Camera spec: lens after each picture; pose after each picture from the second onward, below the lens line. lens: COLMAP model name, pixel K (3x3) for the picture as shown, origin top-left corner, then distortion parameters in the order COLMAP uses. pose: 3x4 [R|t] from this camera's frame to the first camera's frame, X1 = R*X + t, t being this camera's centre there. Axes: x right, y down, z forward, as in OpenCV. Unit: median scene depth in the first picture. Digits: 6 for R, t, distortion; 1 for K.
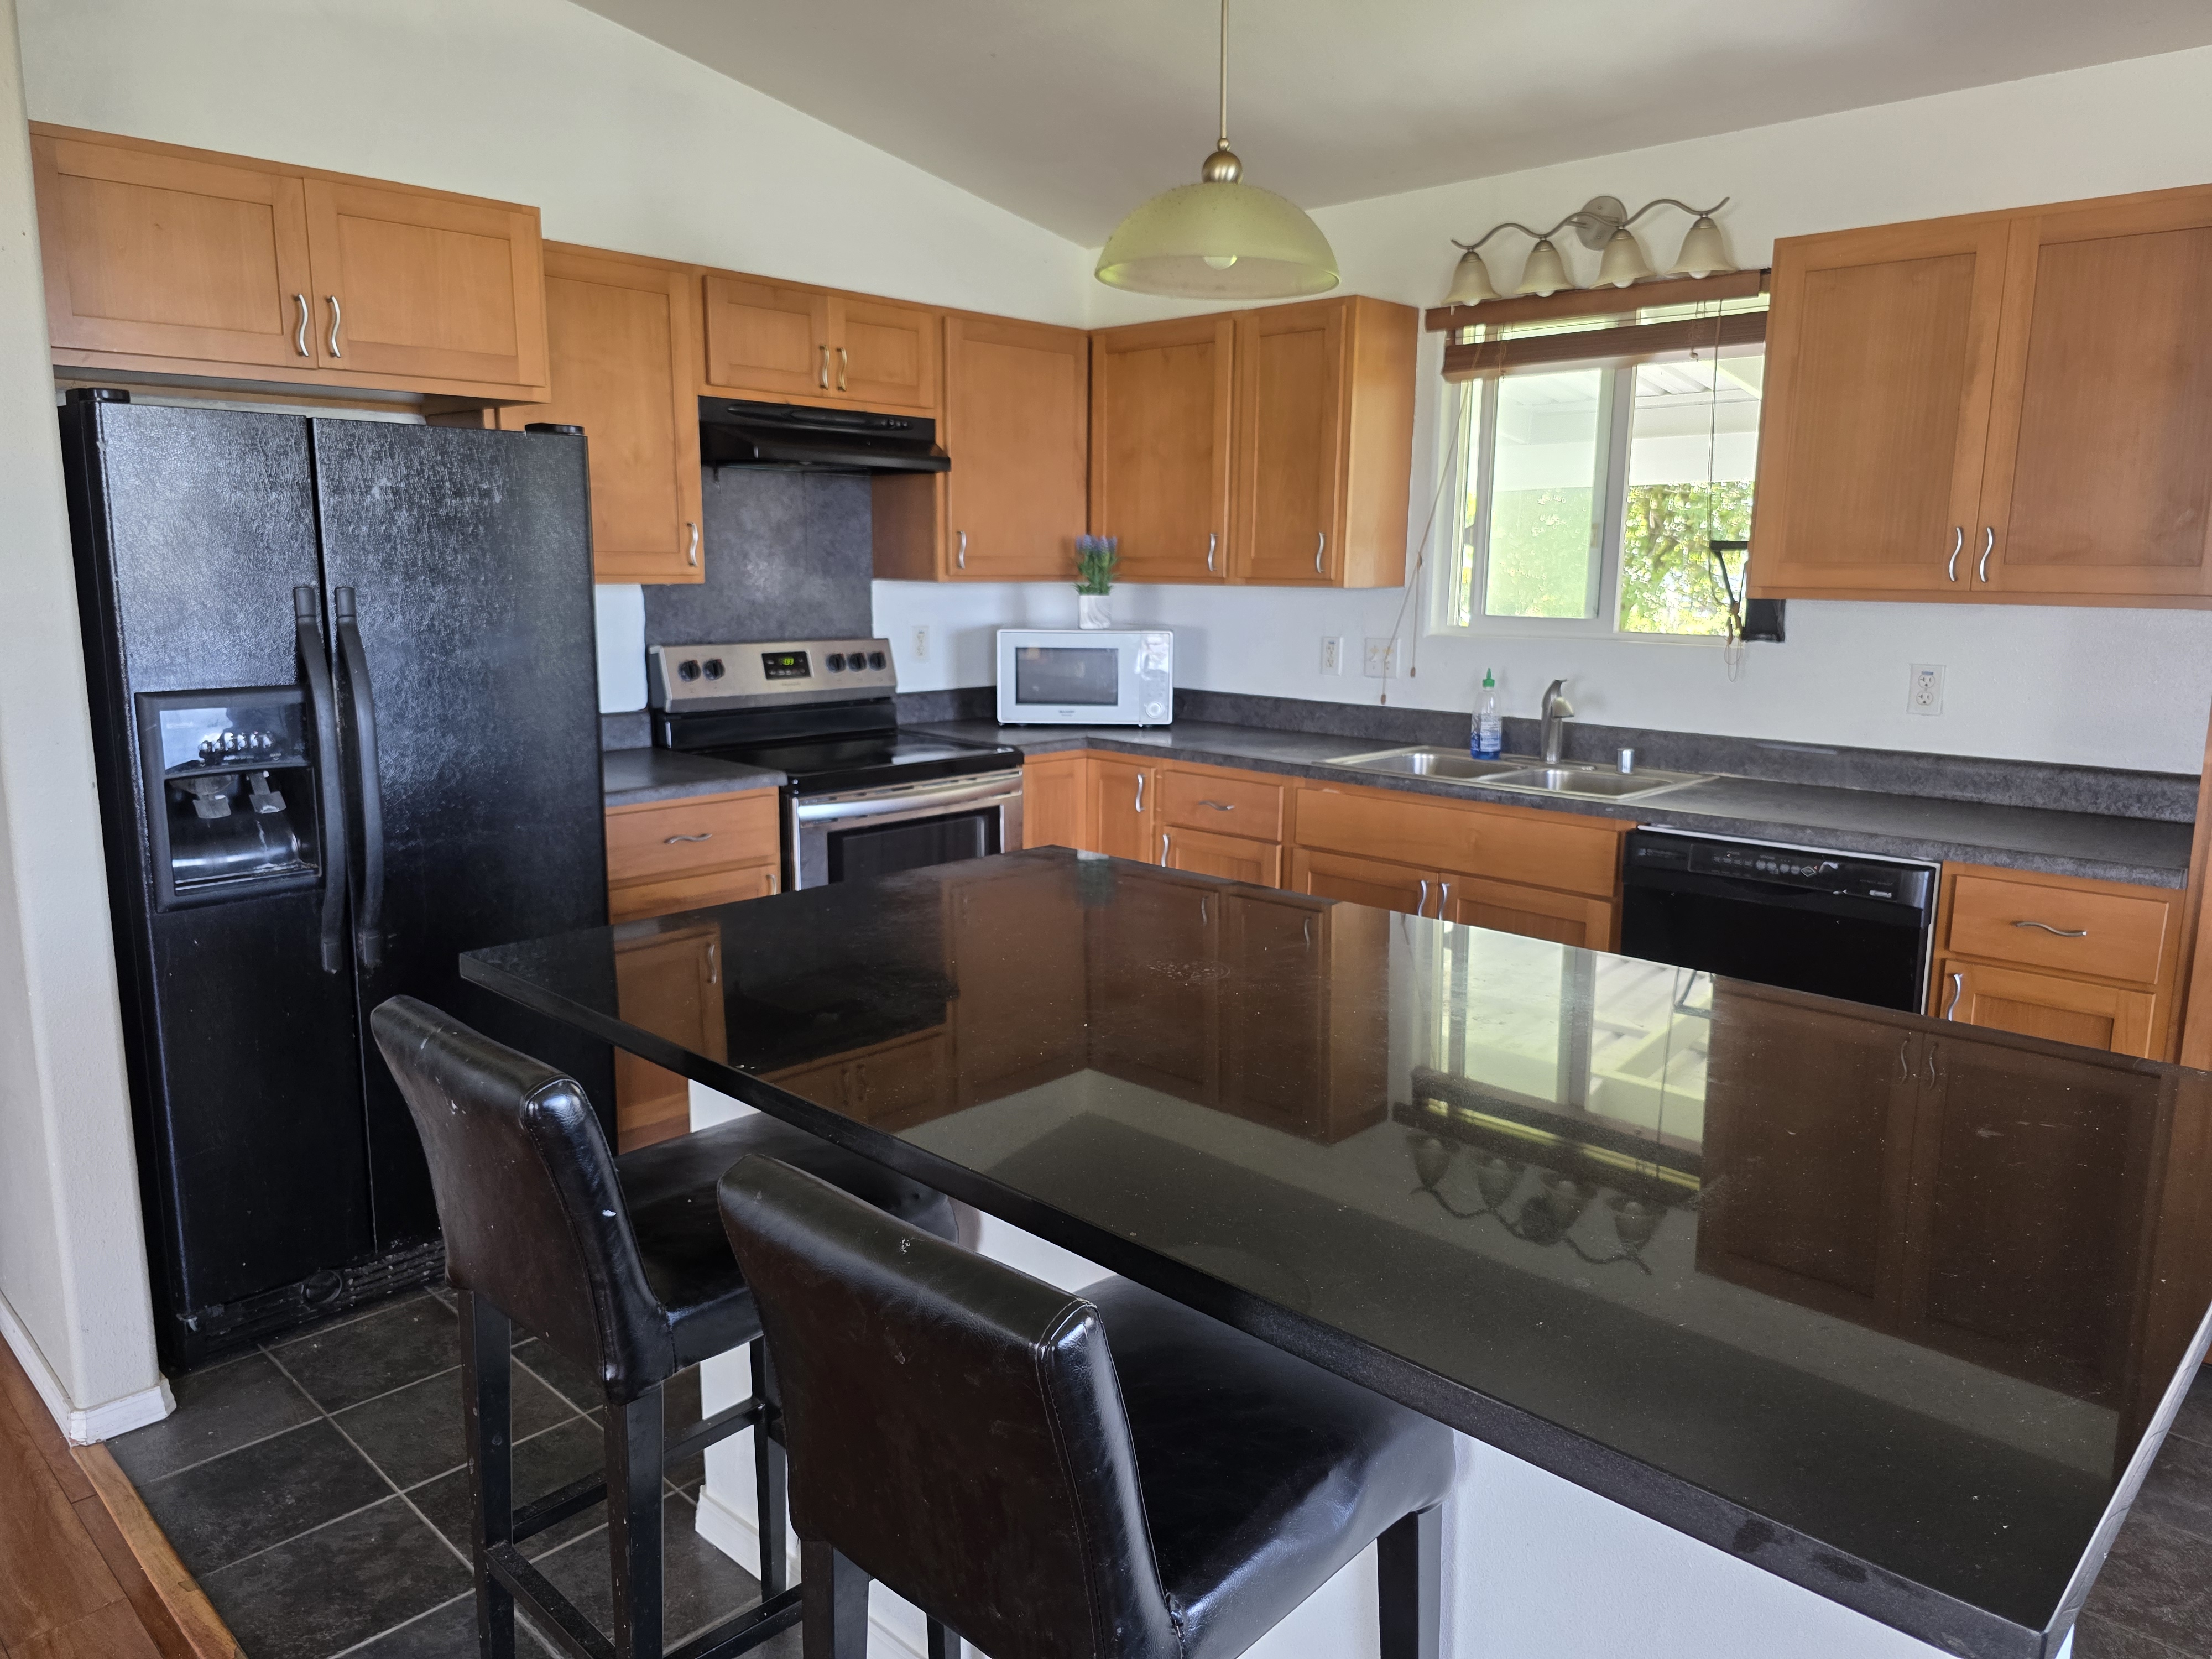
lens RADIAL K [[1507.8, 0, 1106.0], [0, 1507.8, 829.5], [0, 0, 1]] dist [0.058024, -0.049981]
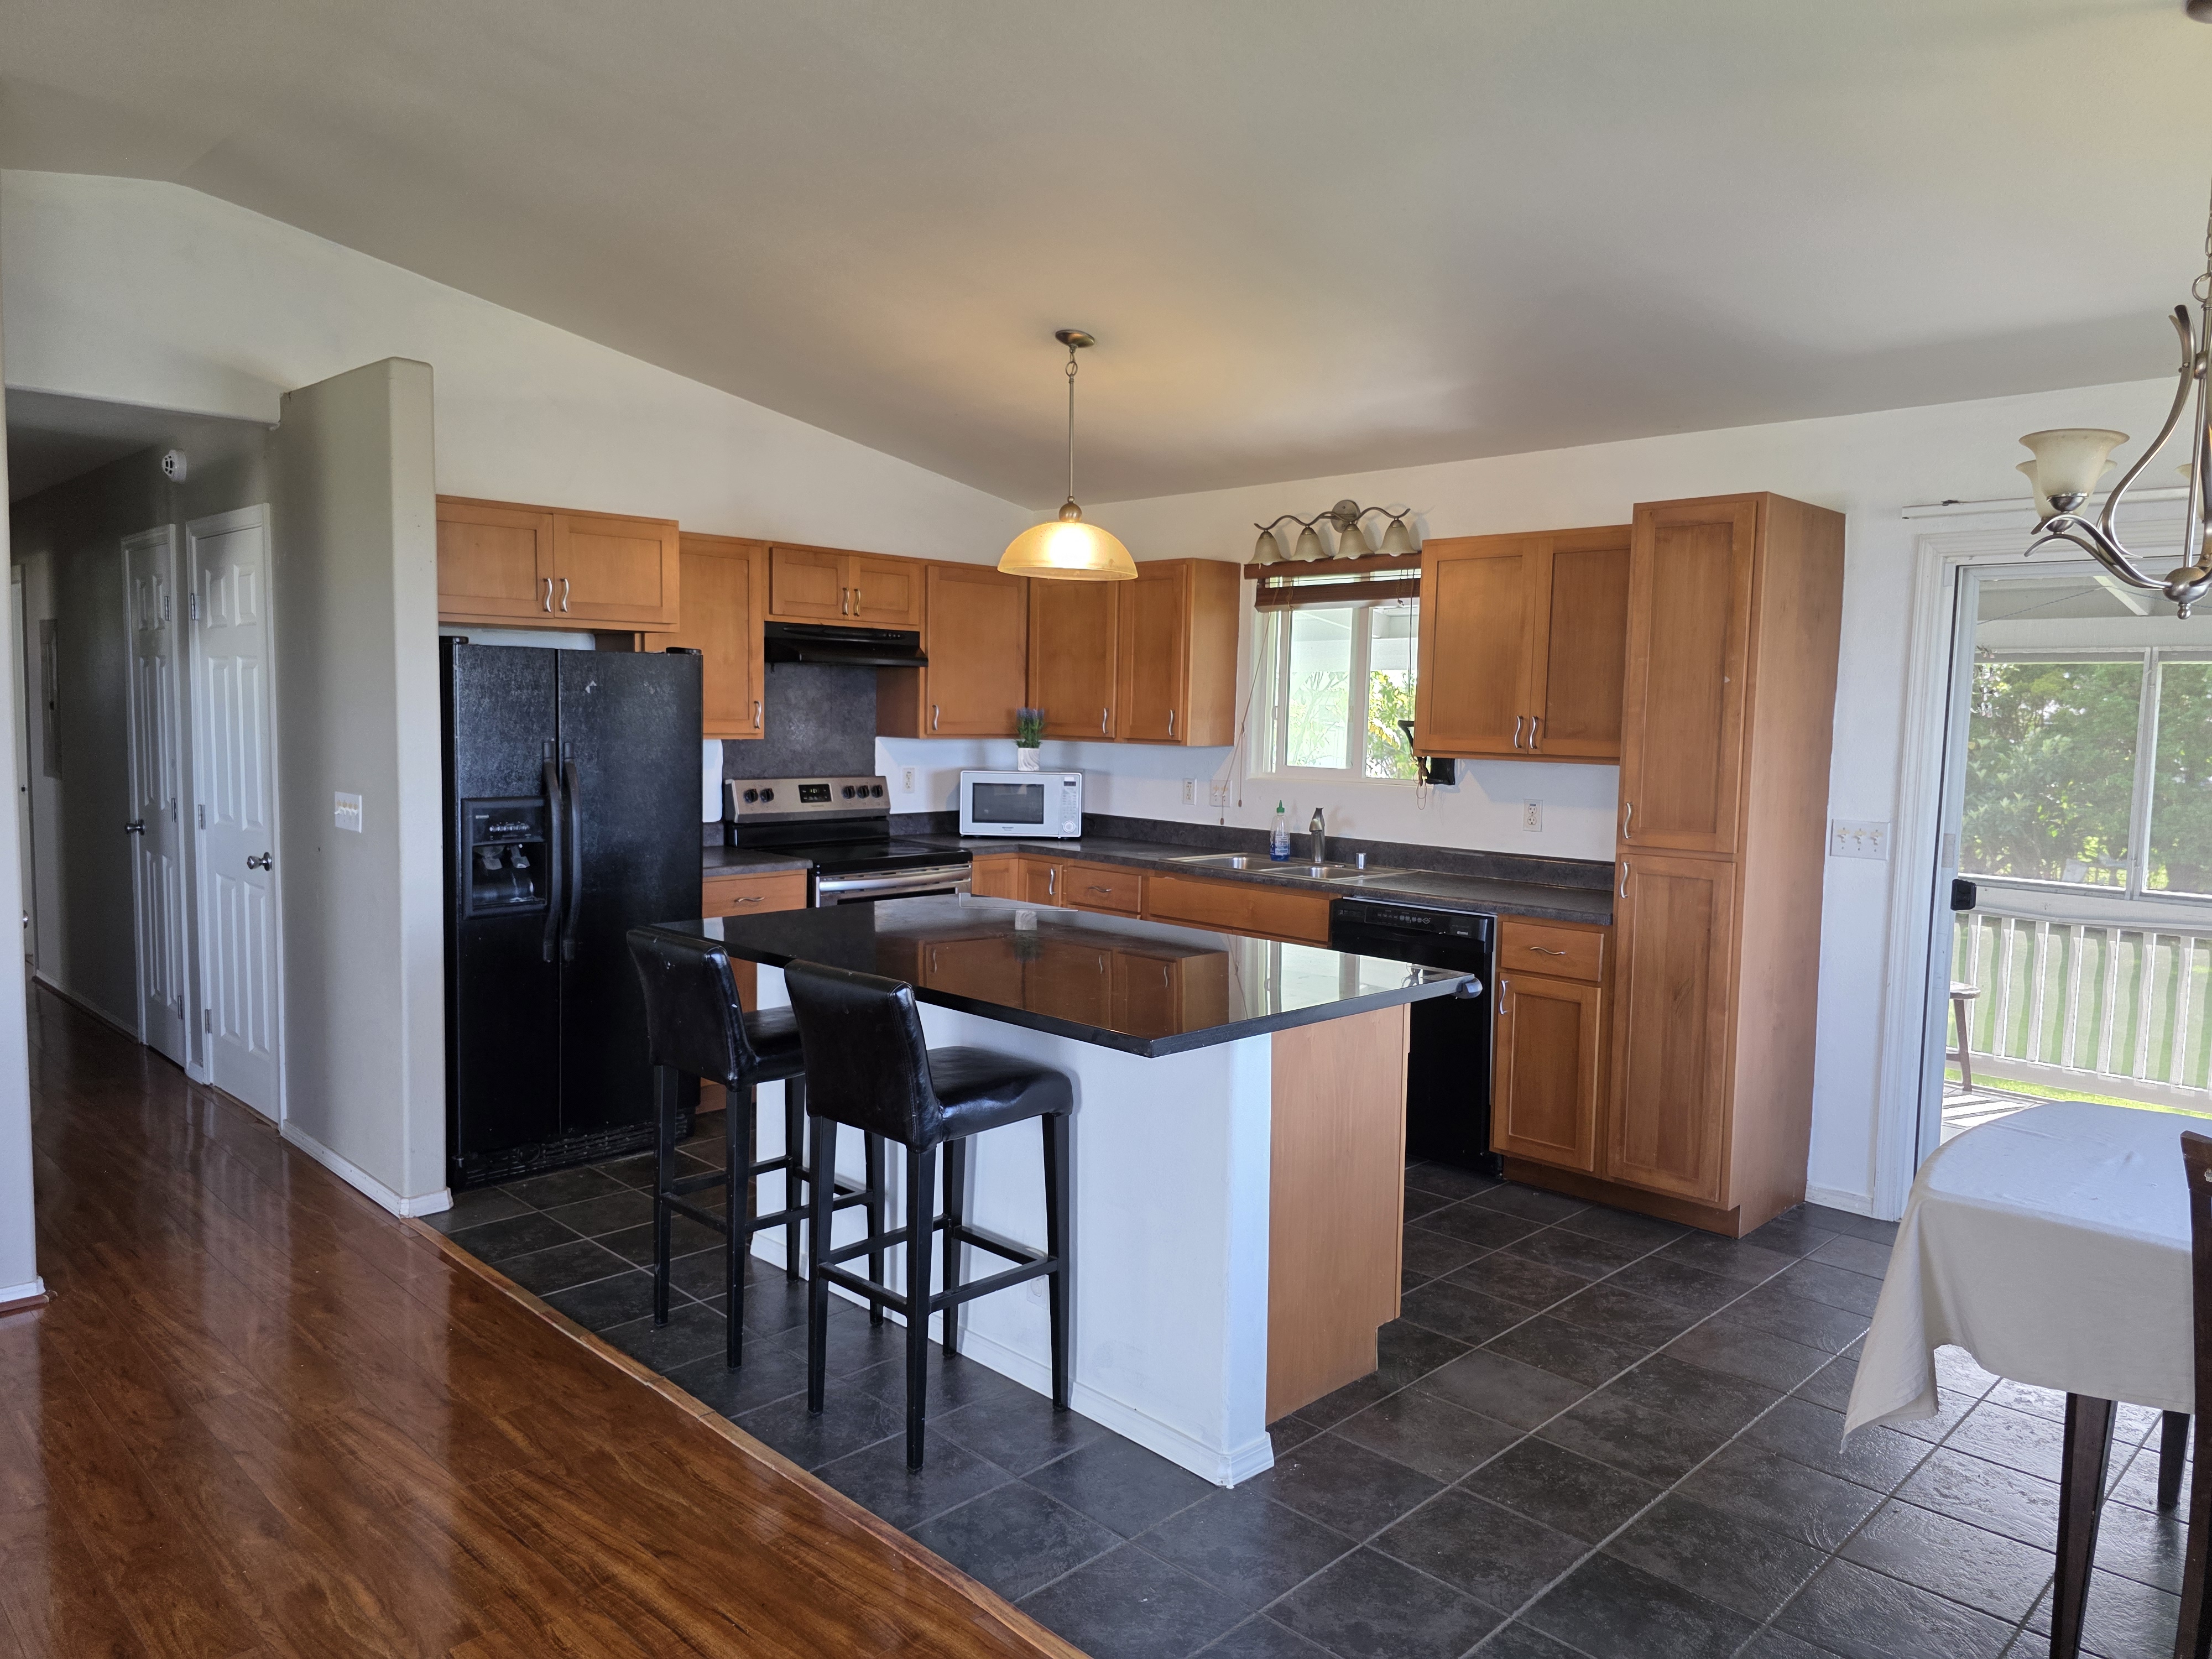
lens RADIAL K [[1507.8, 0, 1106.0], [0, 1507.8, 829.5], [0, 0, 1]] dist [0.058024, -0.049981]
pose [[0.999790, 0.011459, -0.016996, 0.104919], [-0.013053, 0.995212, -0.096861, 0.069939], [0.015805, 0.097062, 0.995153, -0.491181]]
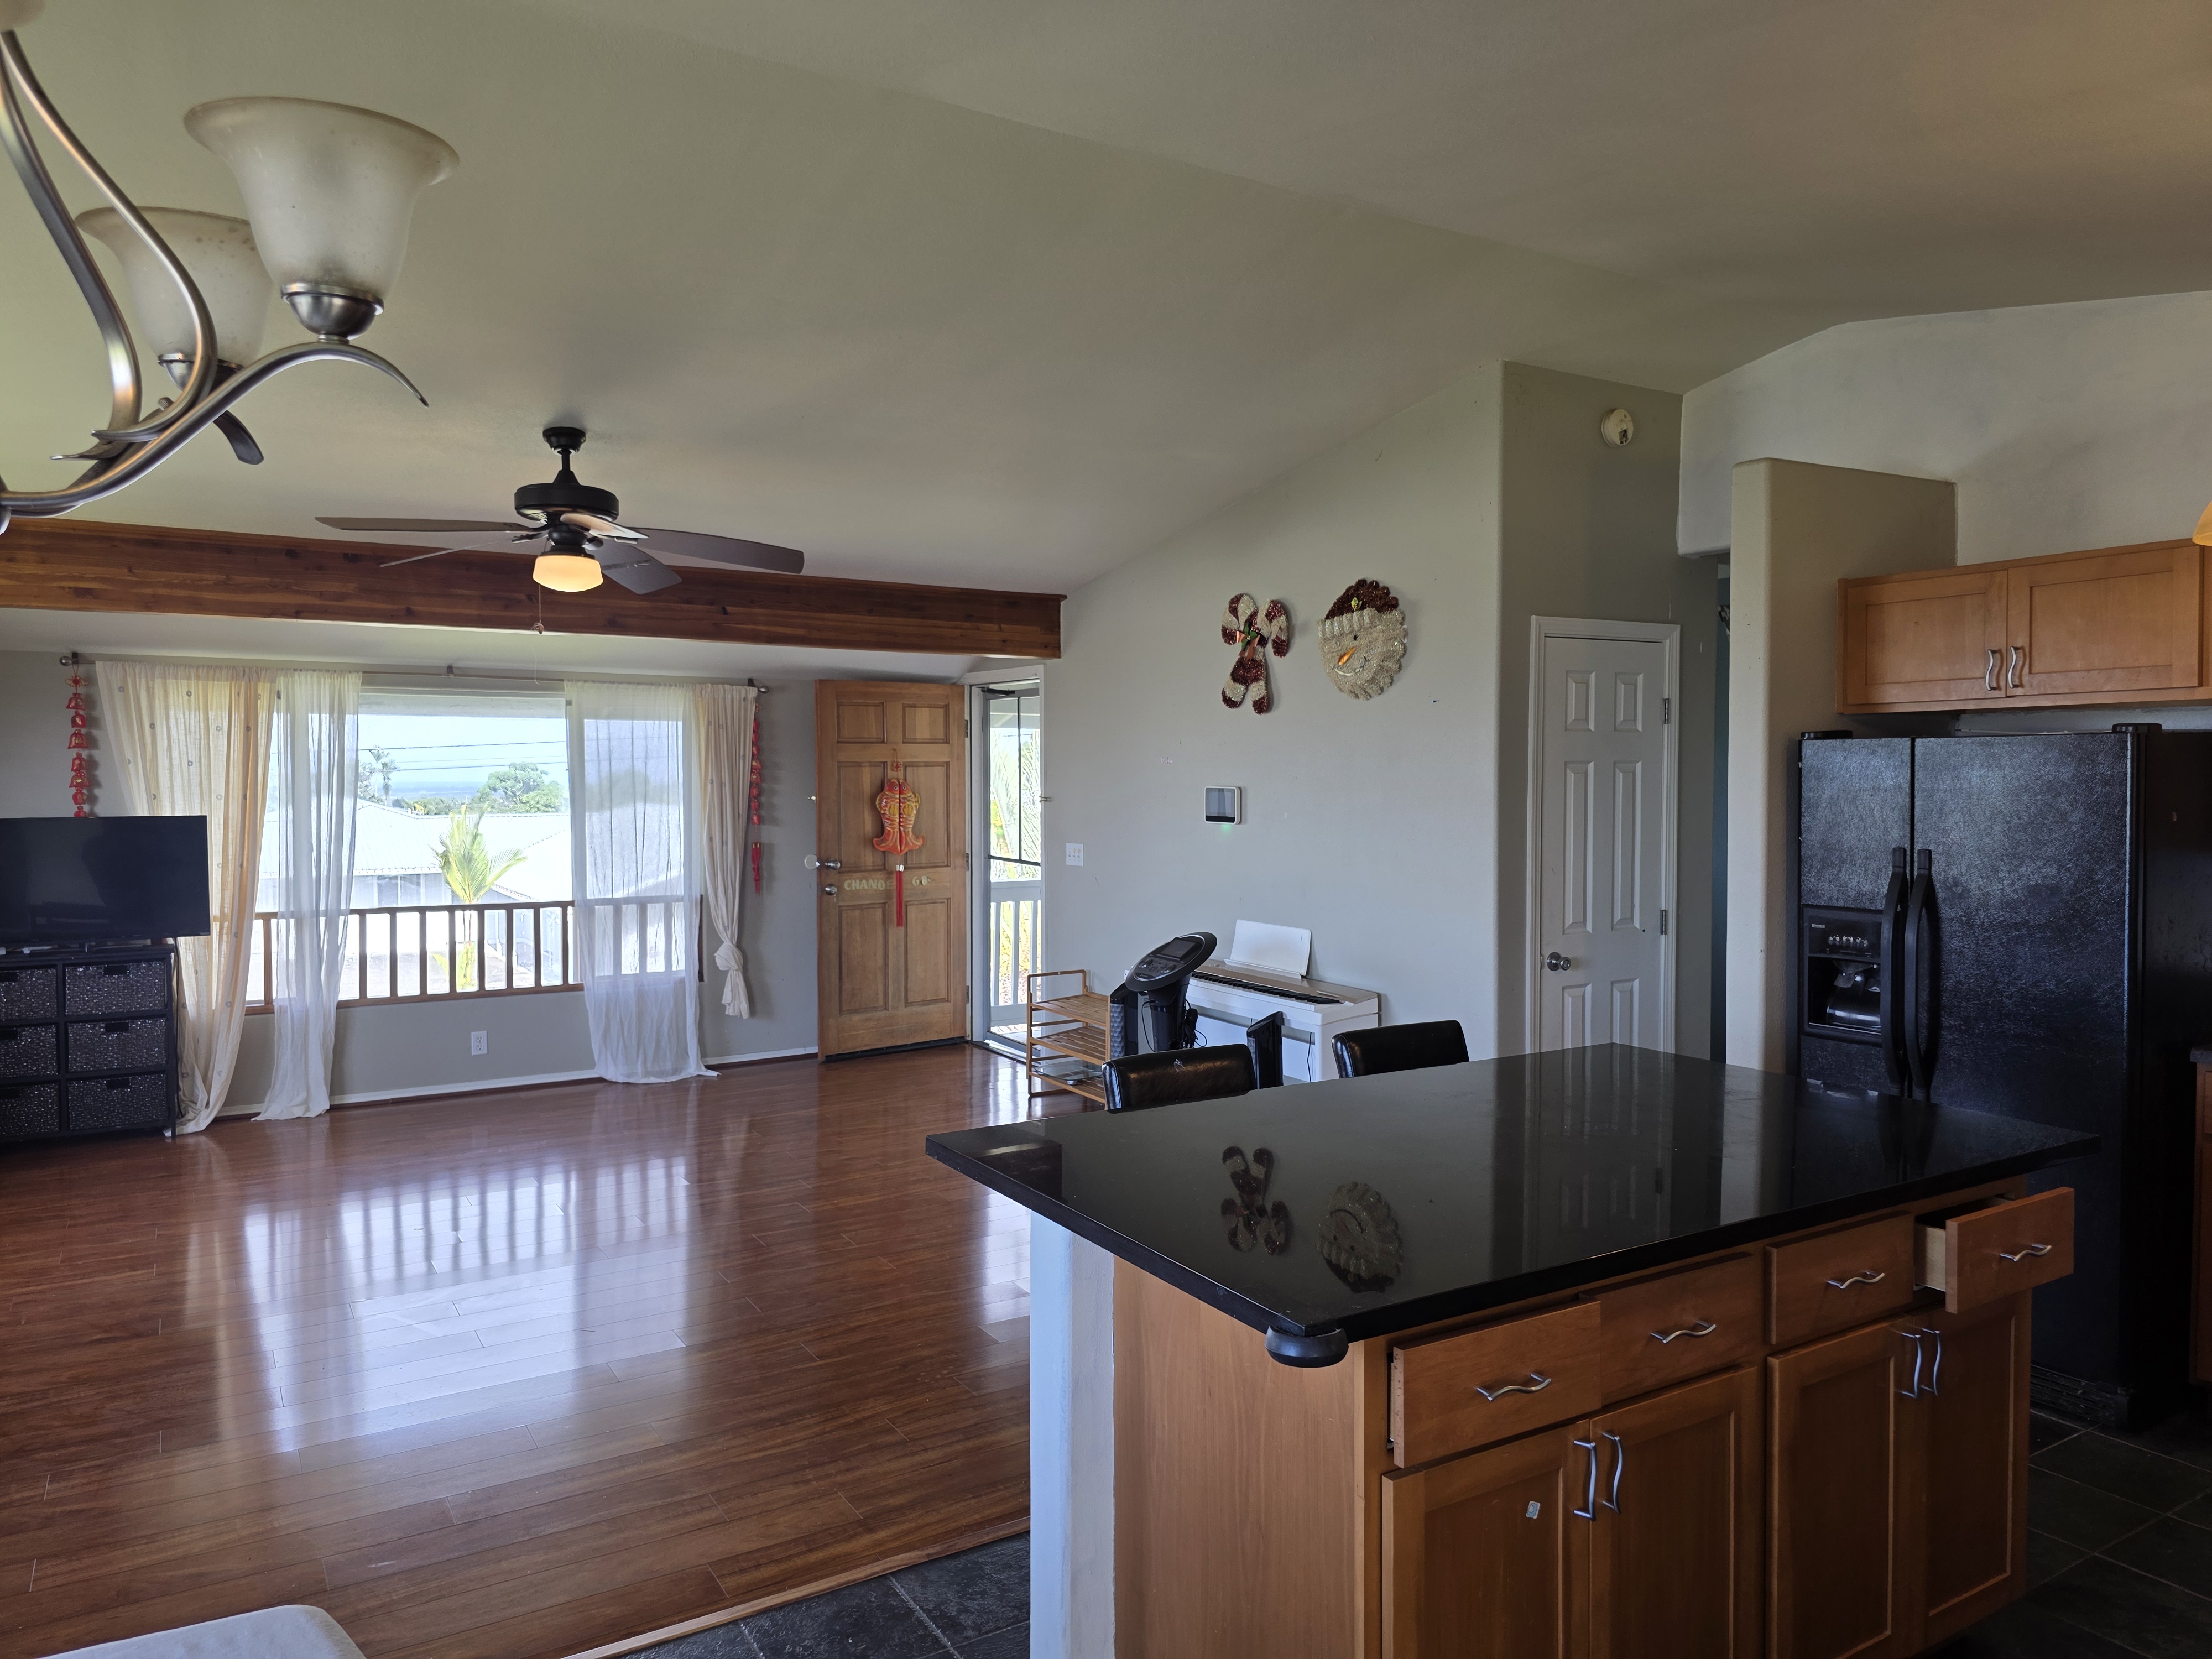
lens RADIAL K [[1507.8, 0, 1106.0], [0, 1507.8, 829.5], [0, 0, 1]] dist [0.058024, -0.049981]
pose [[-0.248228, 0.024068, -0.968403, 0.734083], [-0.183706, 0.980381, 0.071454, -0.090840], [0.951123, 0.195638, -0.238936, 0.399535]]
